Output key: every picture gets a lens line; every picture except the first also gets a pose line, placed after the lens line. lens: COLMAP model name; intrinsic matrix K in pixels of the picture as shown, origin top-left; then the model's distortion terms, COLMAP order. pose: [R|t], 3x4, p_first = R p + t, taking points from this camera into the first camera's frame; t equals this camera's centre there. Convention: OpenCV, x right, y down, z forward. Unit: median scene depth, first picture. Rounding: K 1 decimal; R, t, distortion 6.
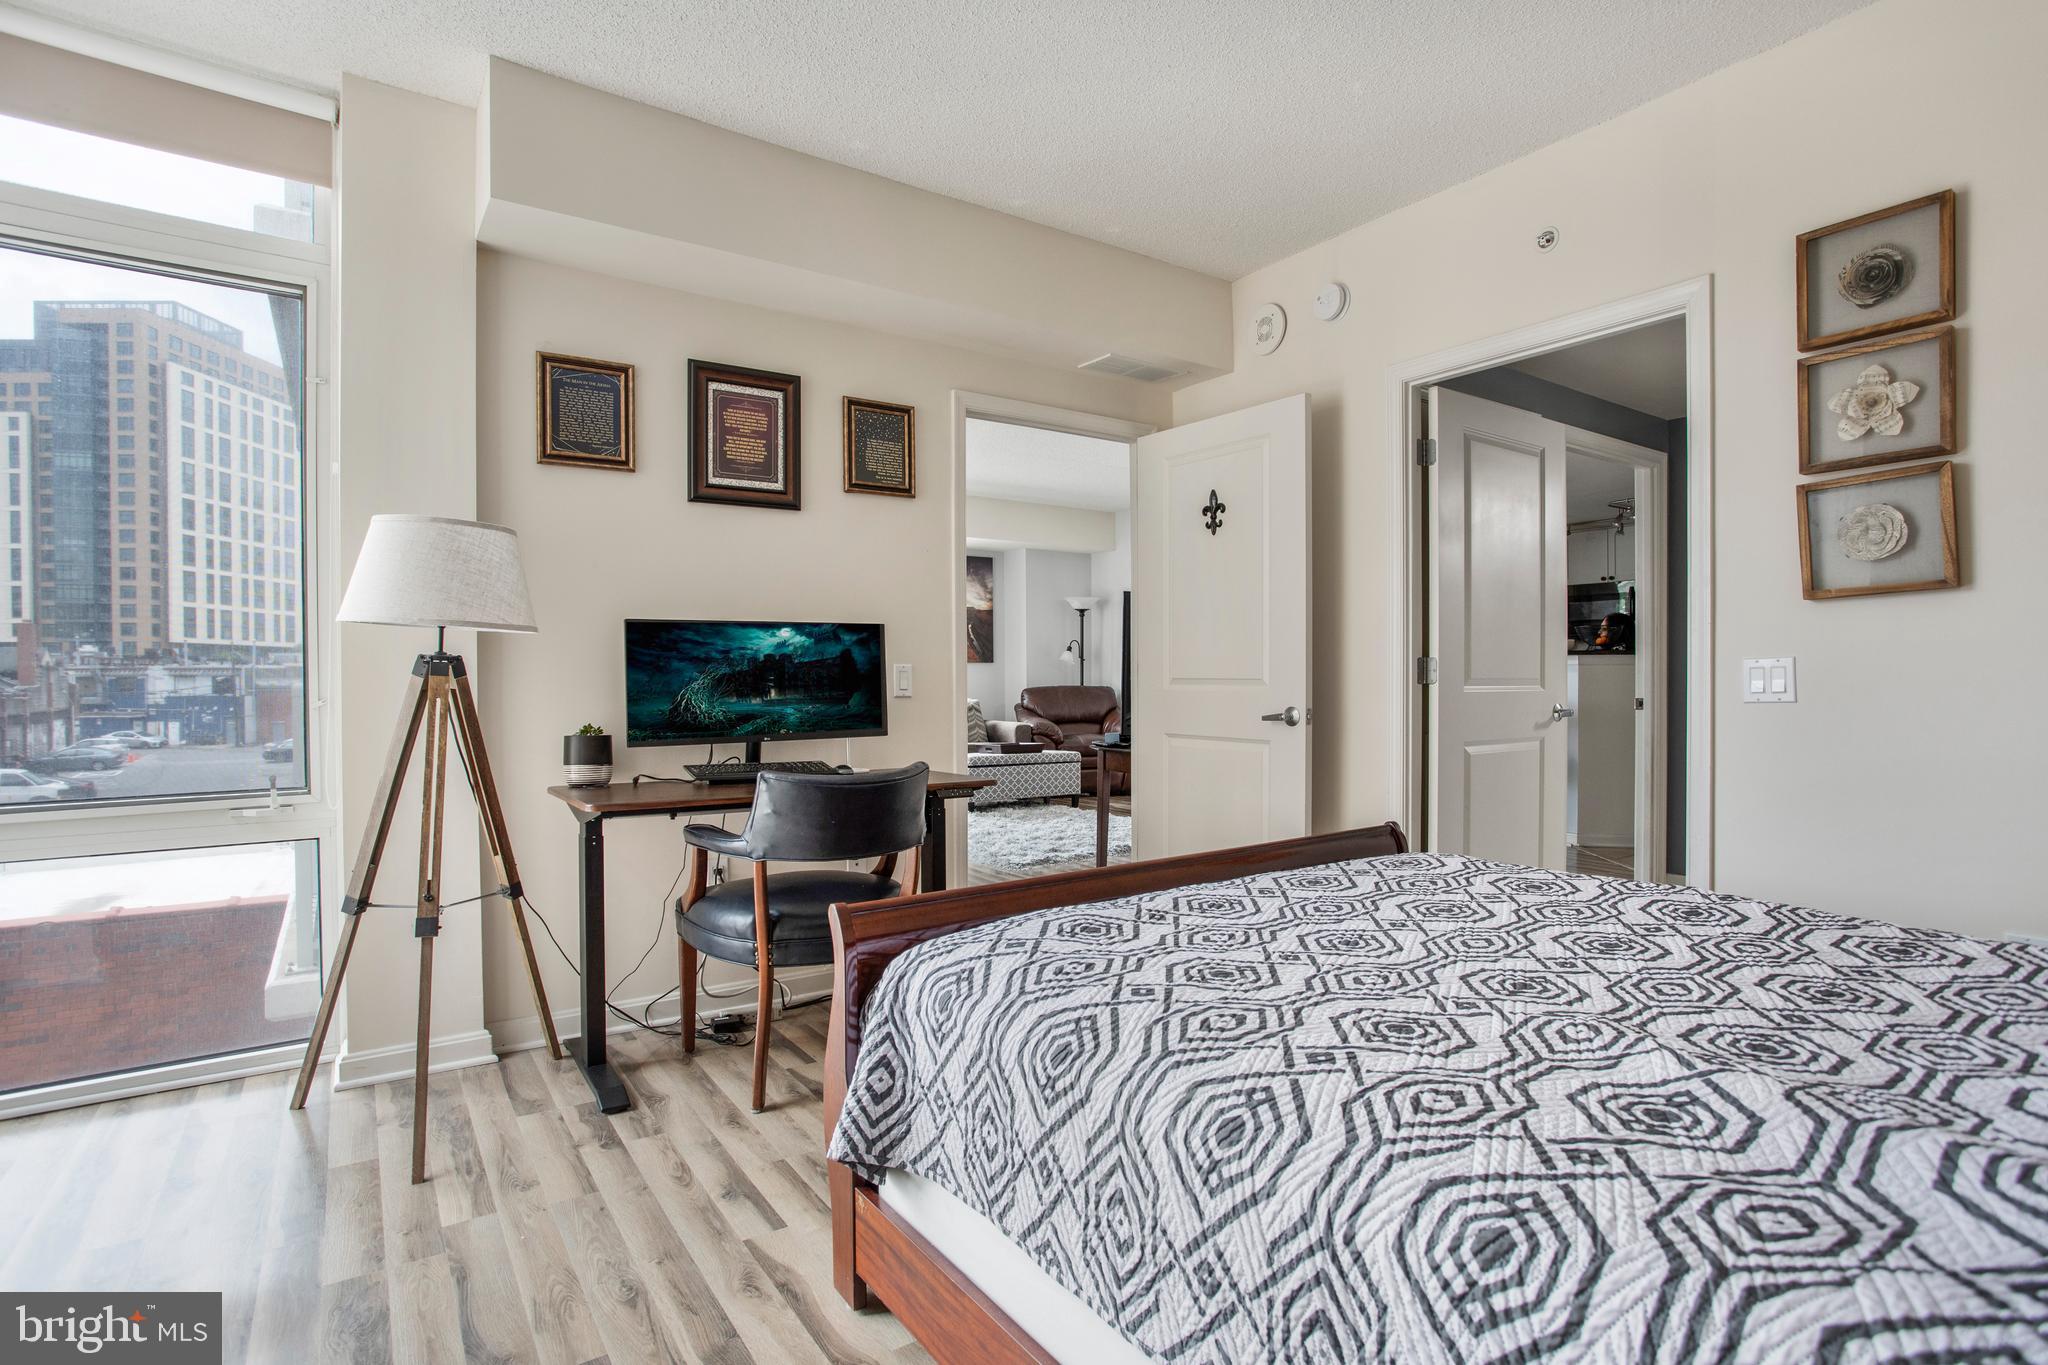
lens RADIAL K [[997.4, 0, 997.9], [0, 997.4, 692.6], [0, 0, 1]] dist [-0.054833, 0.025949]
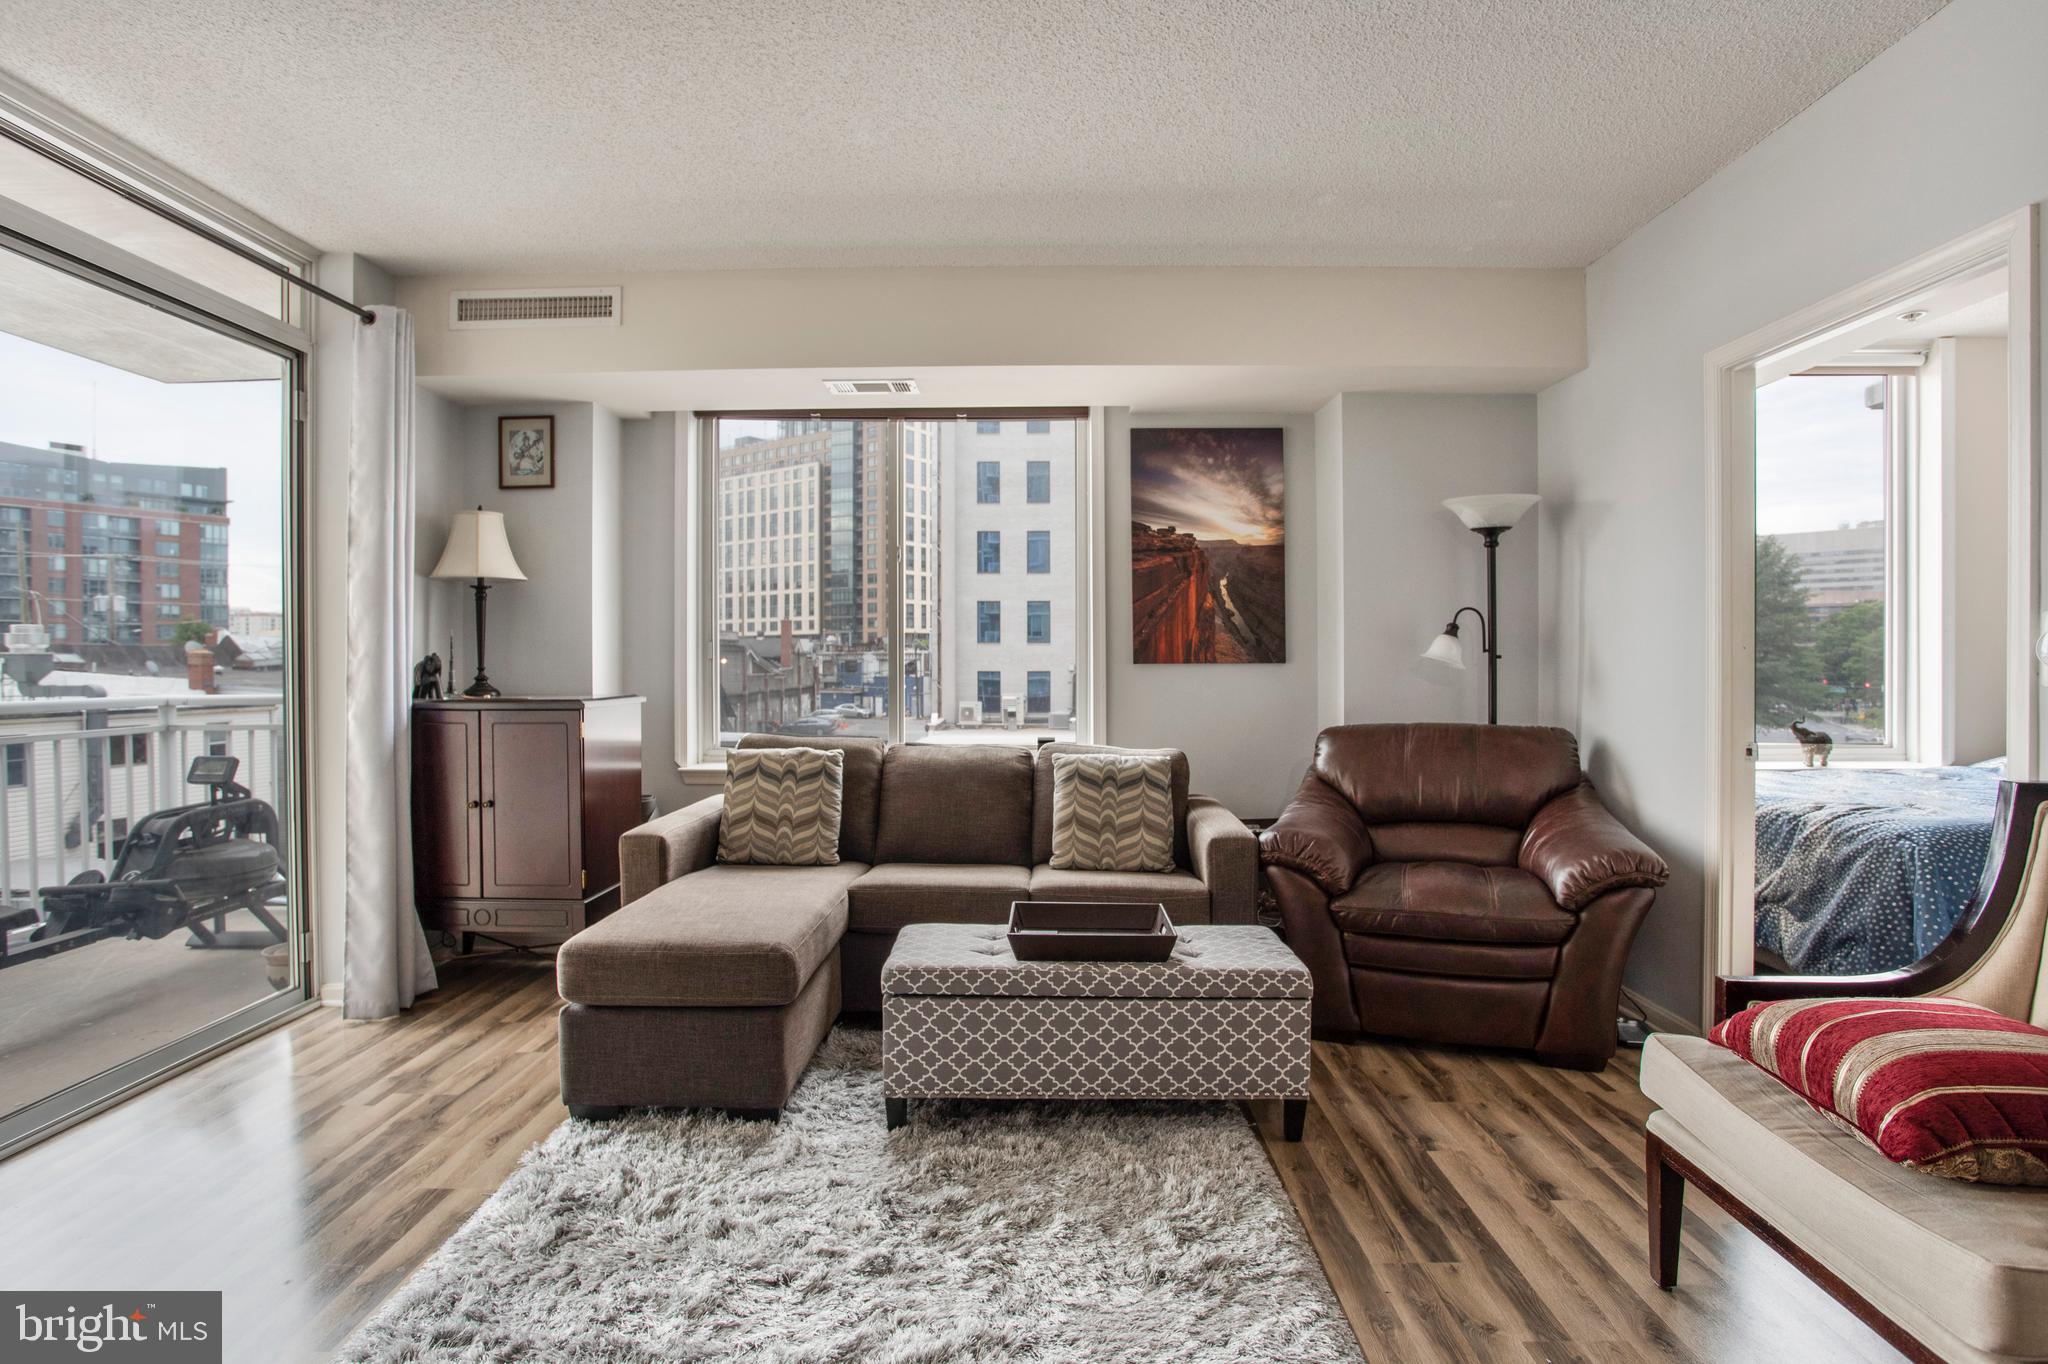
lens RADIAL K [[997.4, 0, 1040.0], [0, 997.4, 673.3], [0, 0, 1]] dist [-0.054833, 0.025949]
pose [[0.836258, 0.007473, -0.548285, 0.436661], [-0.008424, 0.999964, 0.000782, -0.074017], [0.548271, 0.003965, 0.836291, 1.690634]]
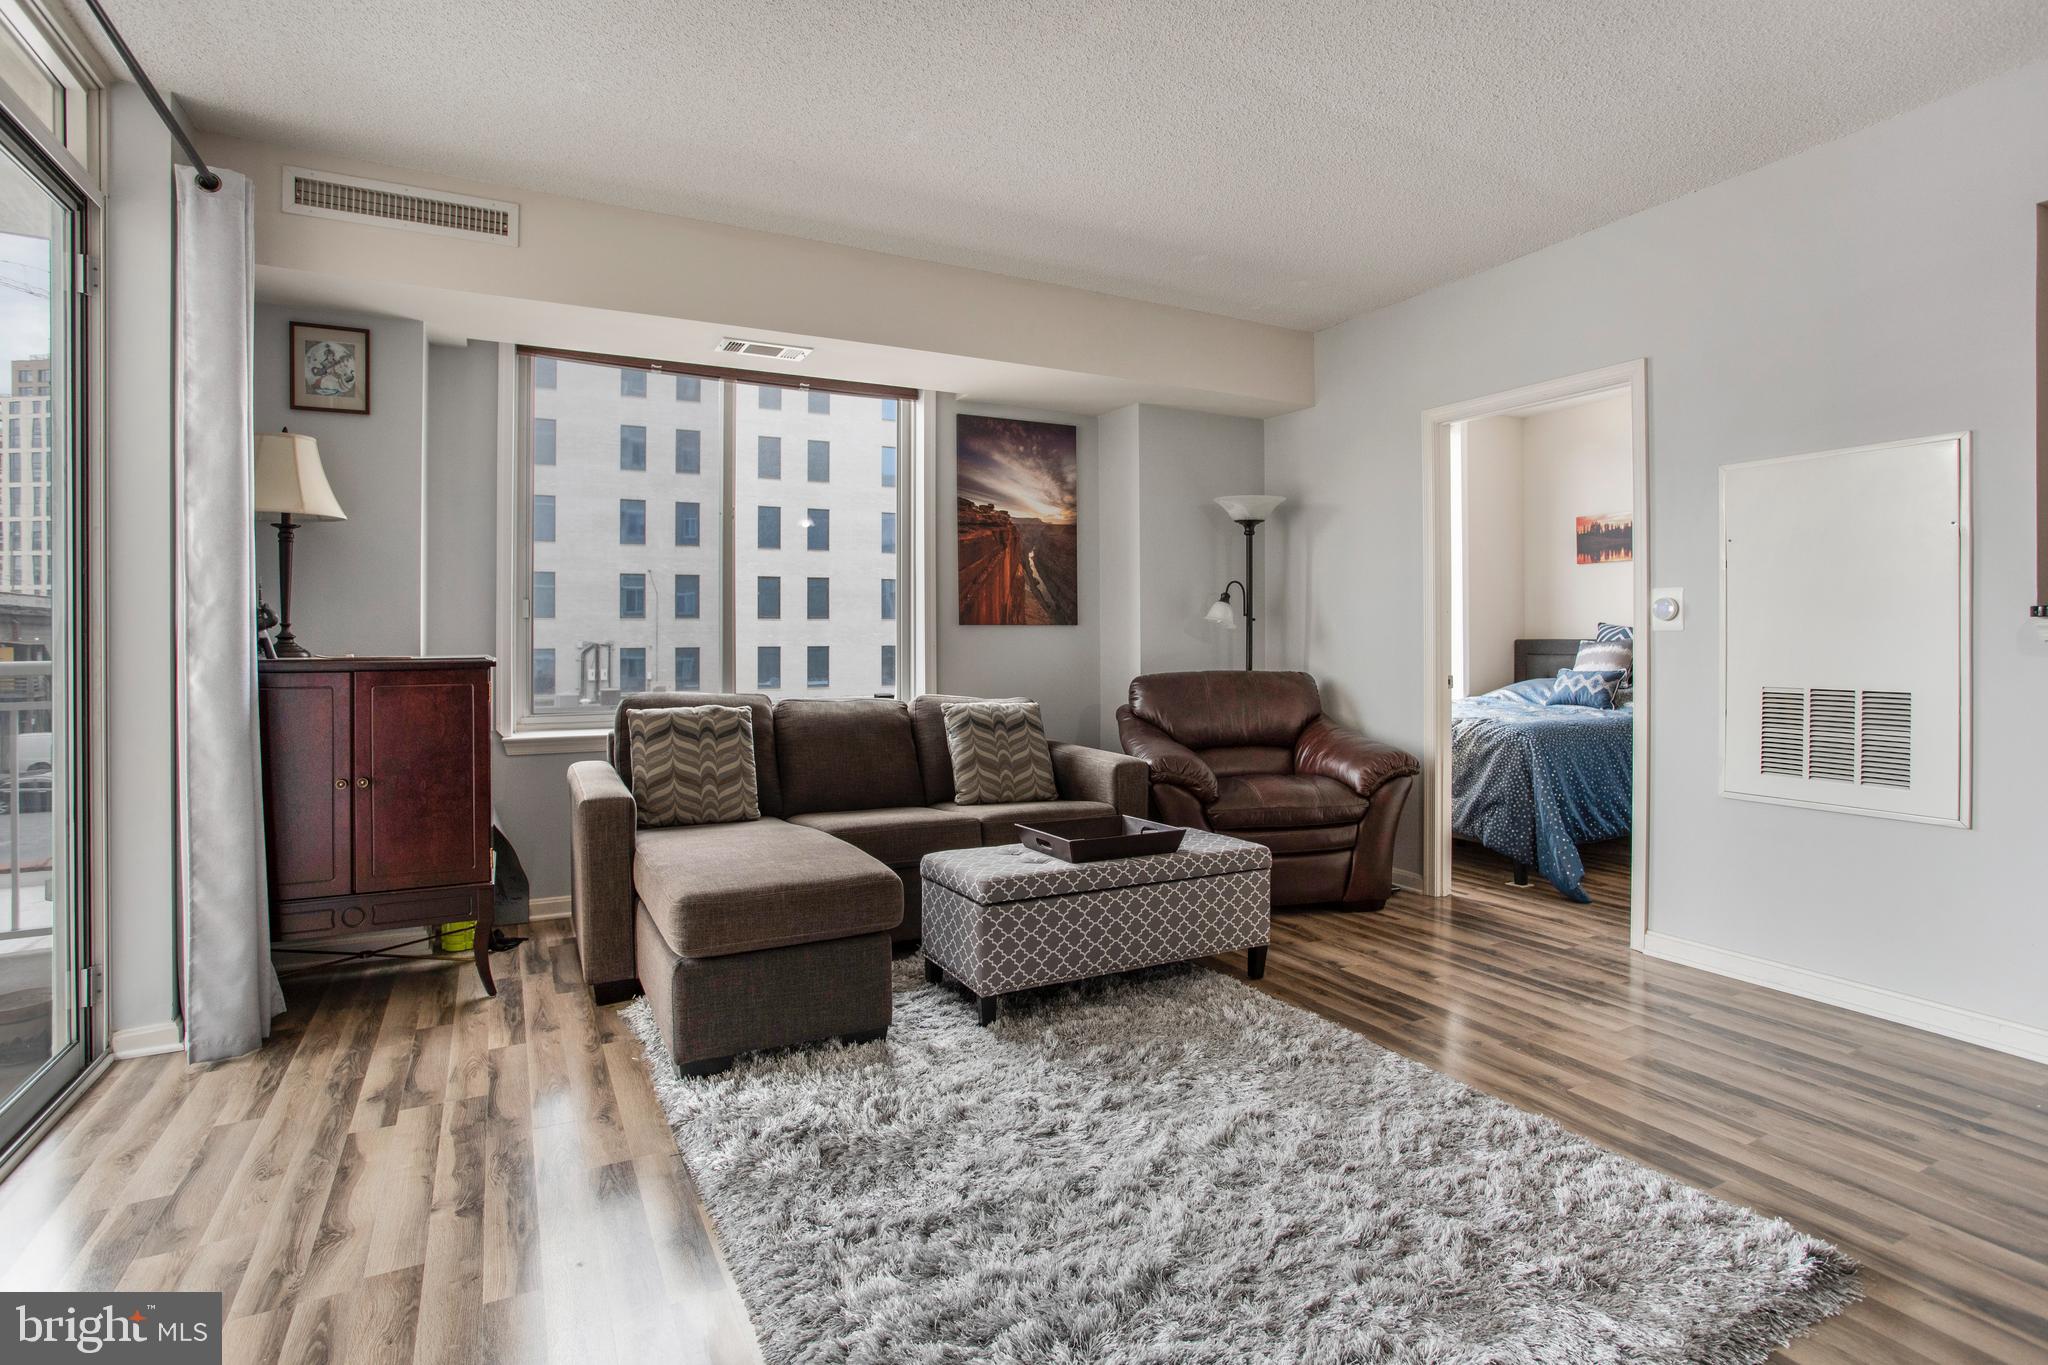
lens RADIAL K [[997.4, 0, 1032.7], [0, 997.4, 641.7], [0, 0, 1]] dist [-0.054833, 0.025949]
pose [[0.996317, 0.000269, -0.085751, 0.049970], [-0.001179, 0.999944, -0.010563, -0.046876], [0.085744, 0.010625, 0.996261, 1.410747]]
